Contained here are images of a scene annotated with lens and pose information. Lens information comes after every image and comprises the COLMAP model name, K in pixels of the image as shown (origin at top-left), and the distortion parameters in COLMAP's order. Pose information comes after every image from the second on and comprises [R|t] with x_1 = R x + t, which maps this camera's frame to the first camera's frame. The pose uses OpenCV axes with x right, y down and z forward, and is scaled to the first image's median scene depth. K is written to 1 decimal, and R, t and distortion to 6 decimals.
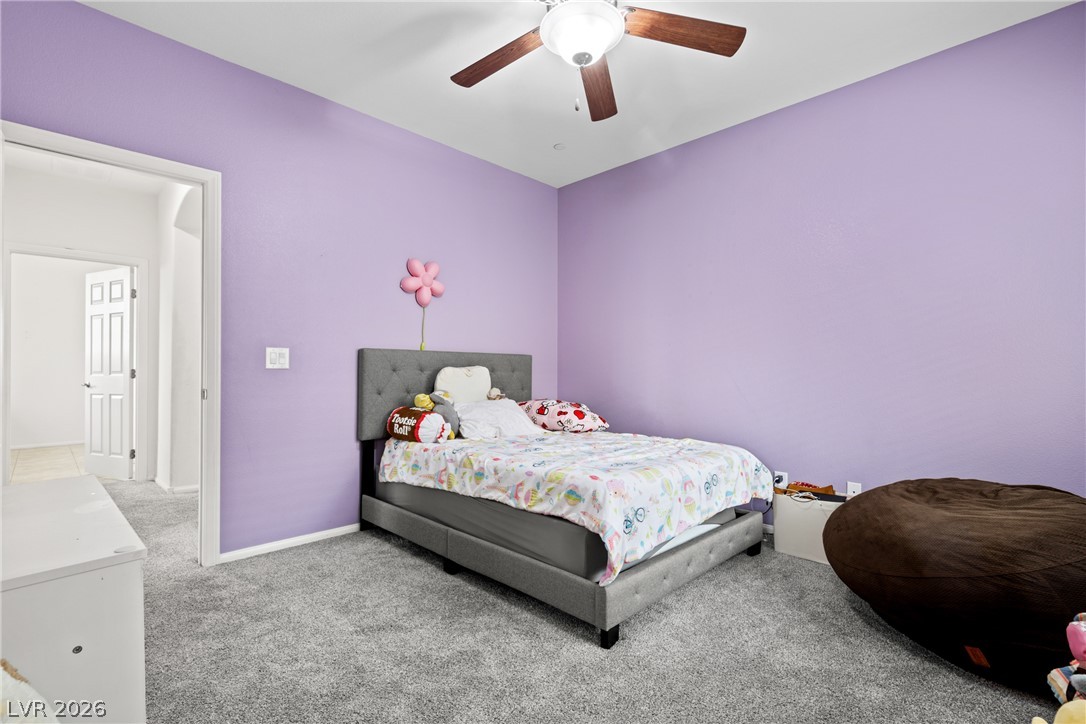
lens RADIAL K [[492.8, 0, 548.1], [0, 492.8, 363.7], [0, 0, 1]] dist [0.012347, 0.000060]
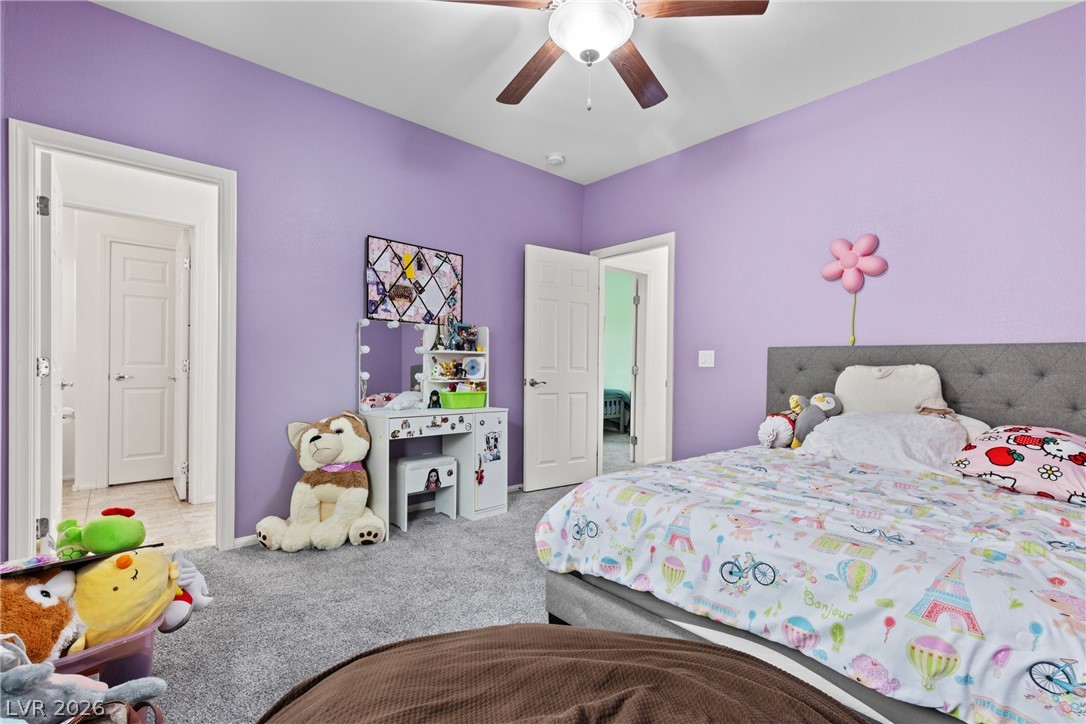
lens RADIAL K [[492.8, 0, 545.6], [0, 492.8, 366.9], [0, 0, 1]] dist [0.012347, 0.000060]
pose [[-0.059555, 0.001183, -0.998224, 0.798631], [-0.001386, 0.999998, 0.001268, 0.010110], [0.998224, 0.001459, -0.059553, 0.719322]]
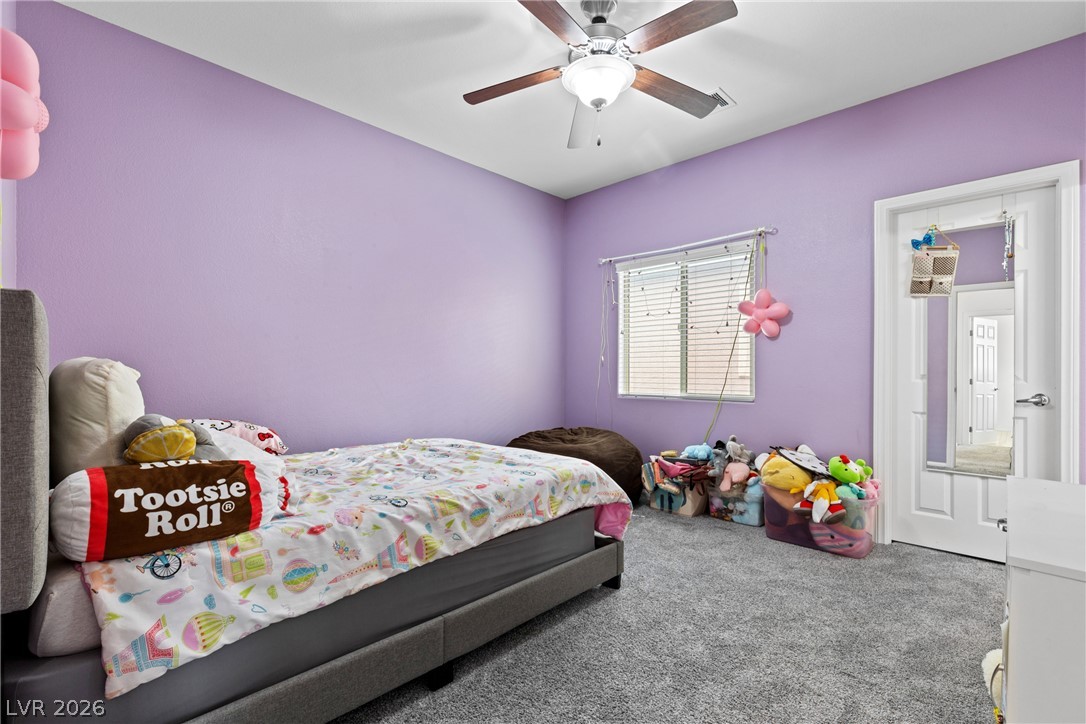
lens RADIAL K [[492.8, 0, 545.2], [0, 492.8, 370.6], [0, 0, 1]] dist [0.012347, 0.000060]
pose [[-0.012107, 0.013154, 0.999840, -0.879365], [-0.013202, 0.999824, -0.013313, 0.020520], [-0.999840, -0.013361, -0.011932, 0.907424]]
